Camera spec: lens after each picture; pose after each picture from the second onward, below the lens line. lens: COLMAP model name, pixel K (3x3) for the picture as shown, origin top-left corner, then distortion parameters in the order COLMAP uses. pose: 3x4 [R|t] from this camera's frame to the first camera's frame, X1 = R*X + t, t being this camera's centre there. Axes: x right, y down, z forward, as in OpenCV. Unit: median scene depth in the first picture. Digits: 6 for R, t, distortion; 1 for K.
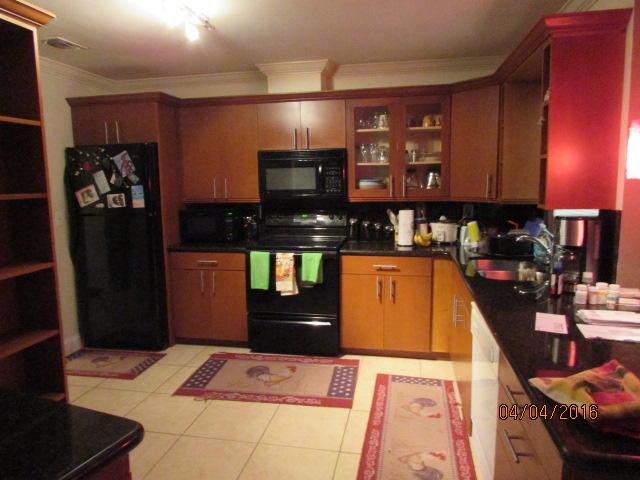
lens RADIAL K [[456.0, 0, 320.0], [0, 456.0, 240.8], [0, 0, 1]] dist [-0.000193, 0.000564]
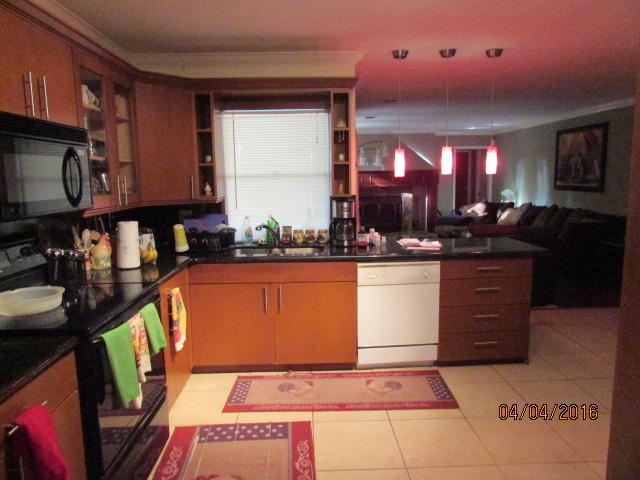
lens RADIAL K [[456.0, 0, 320.6], [0, 456.0, 239.6], [0, 0, 1]] dist [-0.000193, 0.000564]
pose [[-0.218851, -0.117013, 0.968717, -0.760790], [0.140810, 0.978604, 0.150019, -0.129204], [-0.965545, 0.169237, -0.197692, 1.049227]]
